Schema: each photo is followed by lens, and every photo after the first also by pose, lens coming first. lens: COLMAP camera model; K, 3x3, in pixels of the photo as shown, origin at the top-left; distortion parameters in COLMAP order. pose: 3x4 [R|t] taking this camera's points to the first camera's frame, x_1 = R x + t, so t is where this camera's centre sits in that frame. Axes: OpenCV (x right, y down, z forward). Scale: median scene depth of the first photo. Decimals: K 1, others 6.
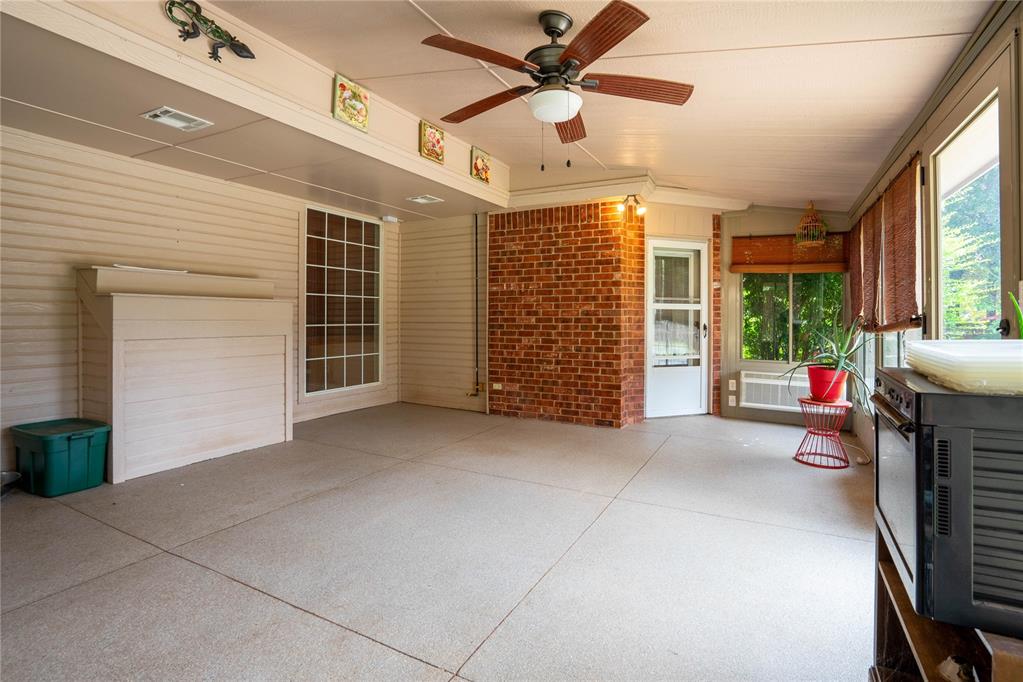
lens RADIAL K [[464.7, 0, 549.5], [0, 464.7, 311.6], [0, 0, 1]] dist [-0.044679, 0.006073]
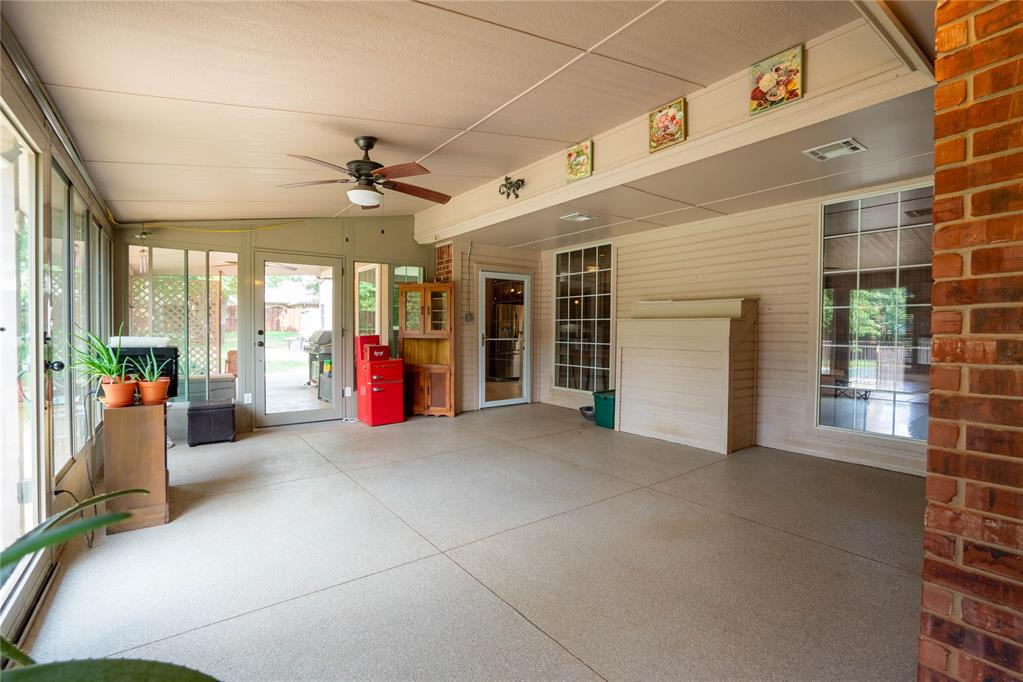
lens RADIAL K [[464.7, 0, 510.1], [0, 464.7, 343.0], [0, 0, 1]] dist [-0.044679, 0.006073]
pose [[-0.452032, 0.019281, -0.891793, 0.771420], [0.004492, 0.999803, 0.019339, 0.011577], [0.891990, 0.004735, -0.452030, 1.396056]]
